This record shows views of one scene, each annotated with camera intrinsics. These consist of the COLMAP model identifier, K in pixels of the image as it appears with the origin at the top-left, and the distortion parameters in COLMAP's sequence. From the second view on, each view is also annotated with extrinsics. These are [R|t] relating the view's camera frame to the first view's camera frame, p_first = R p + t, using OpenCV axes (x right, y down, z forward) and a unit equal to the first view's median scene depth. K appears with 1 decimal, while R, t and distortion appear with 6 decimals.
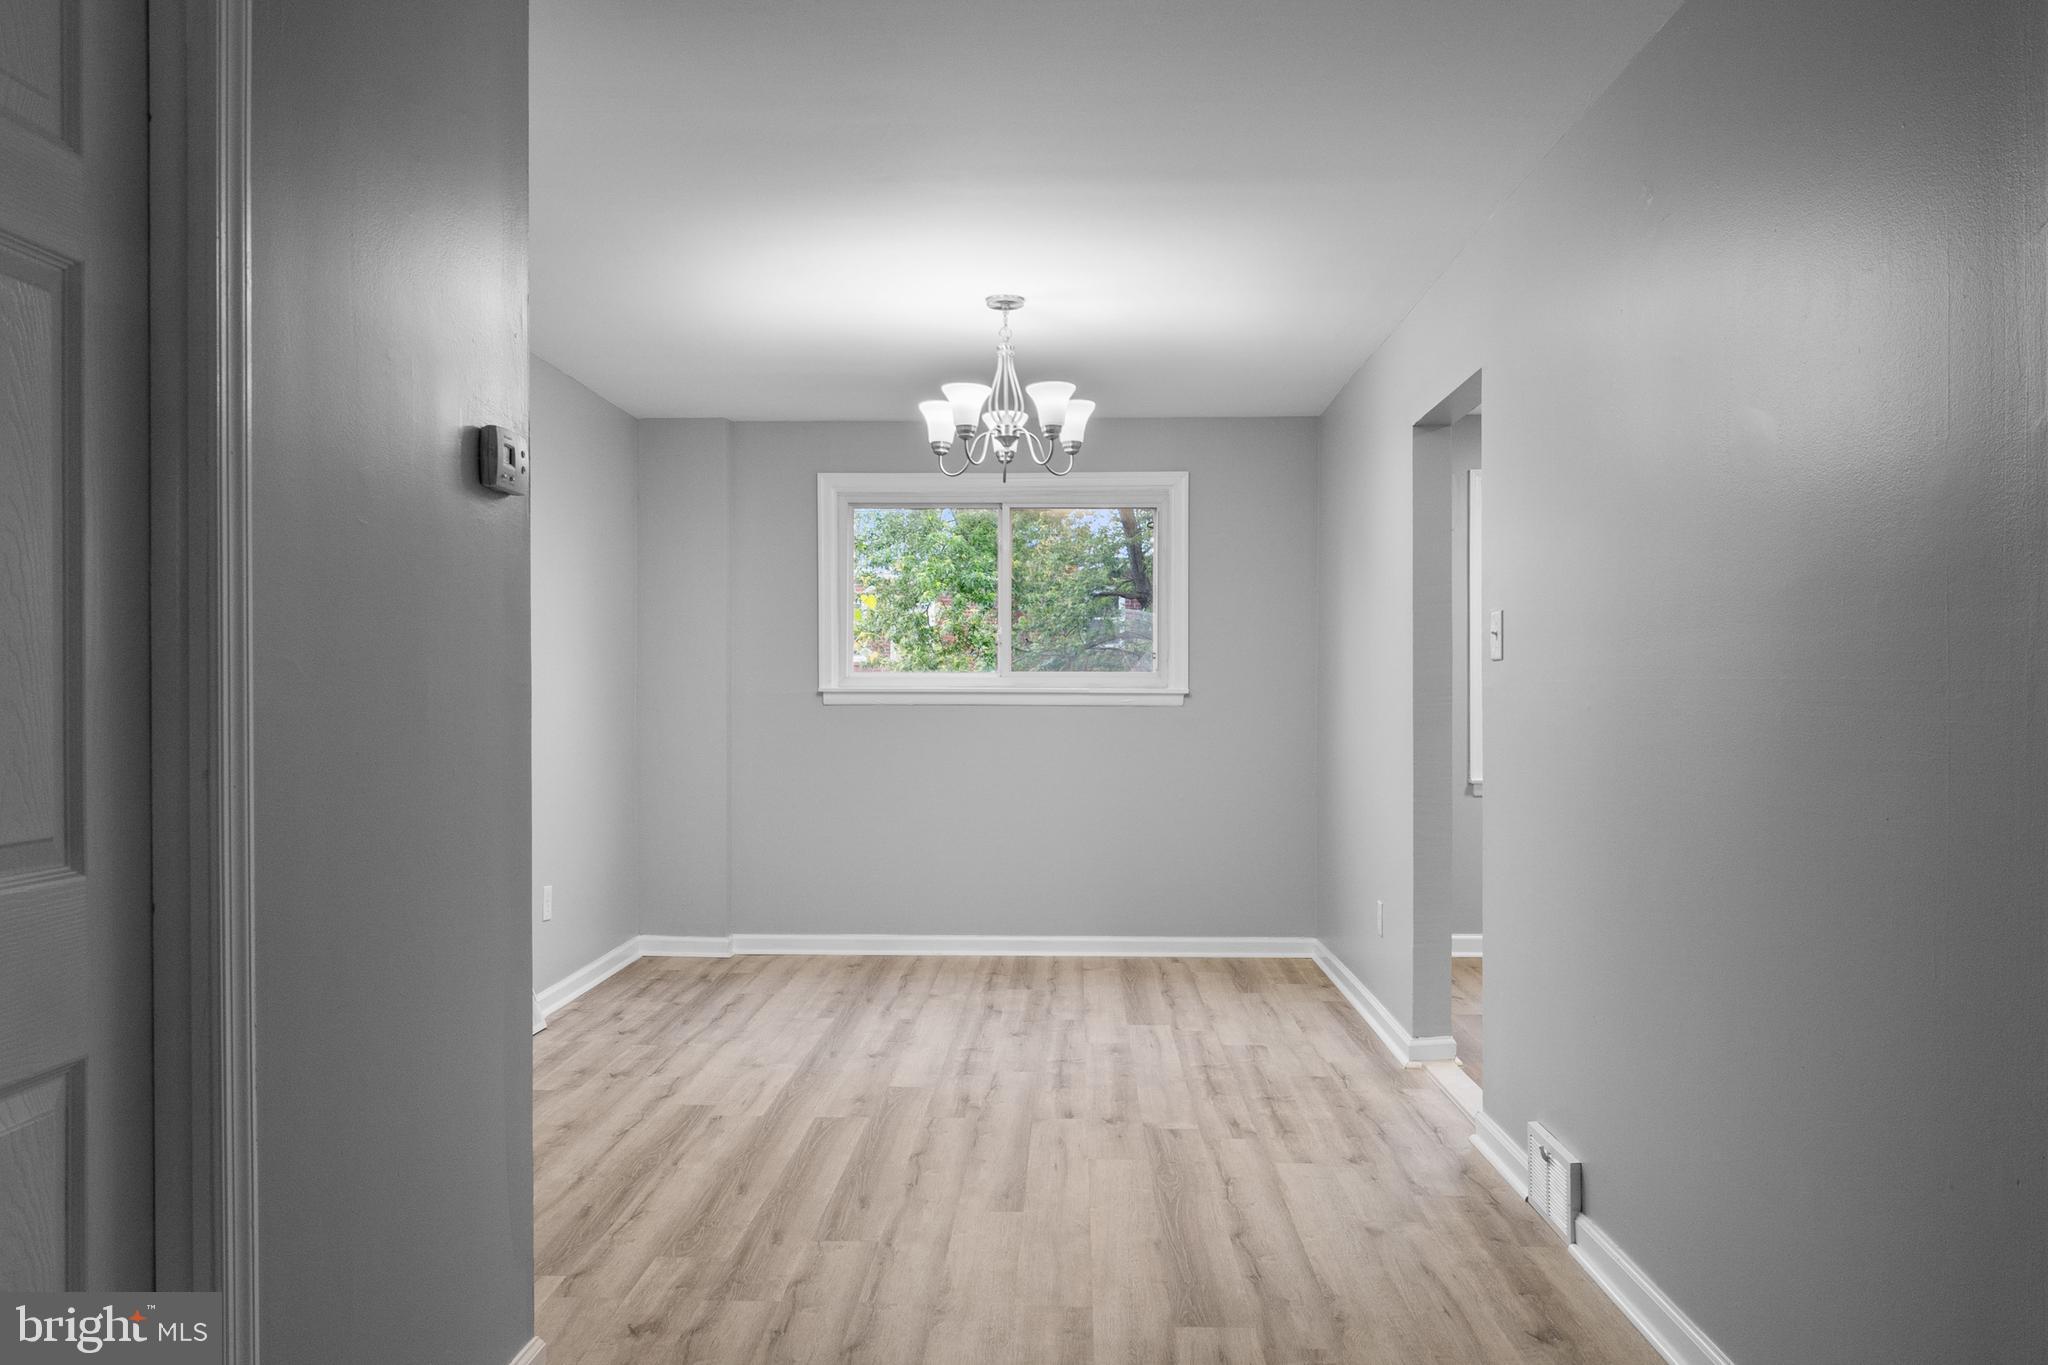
lens RADIAL K [[1448.6, 0, 1021.7], [0, 1448.6, 701.0], [0, 0, 1]] dist [-0.004038, -0.001230]
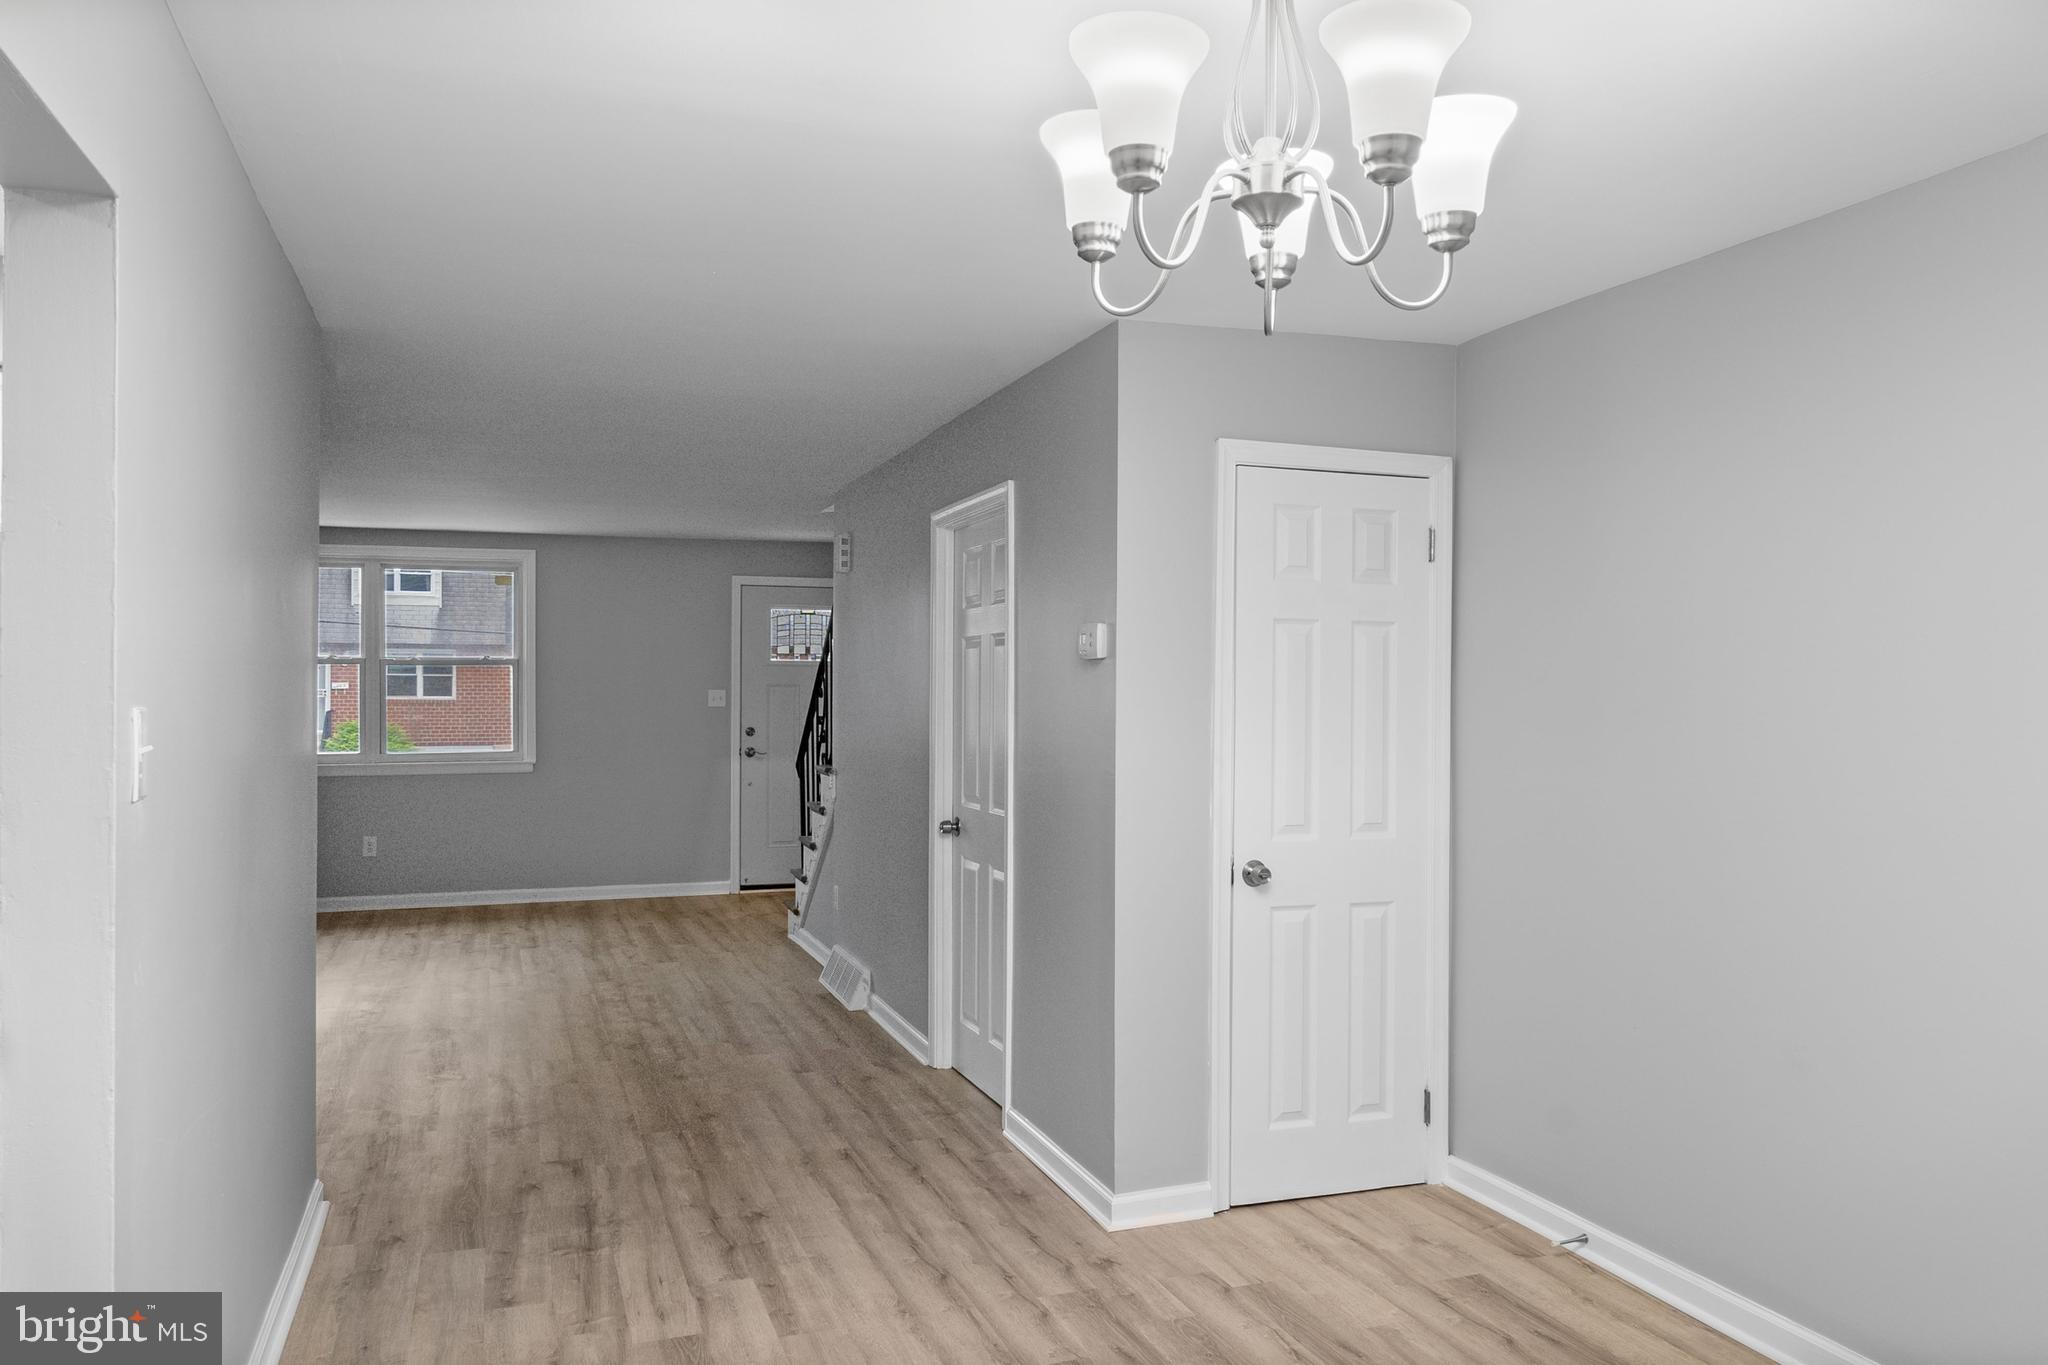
lens RADIAL K [[1457.3, 0, 1023.4], [0, 1457.3, 676.2], [0, 0, 1]] dist [-0.003156, 0.001075]
pose [[-0.928584, -0.006009, -0.371075, 0.285283], [-0.004631, 0.999979, -0.004605, -0.091551], [0.371095, -0.002557, -0.928592, 2.047515]]
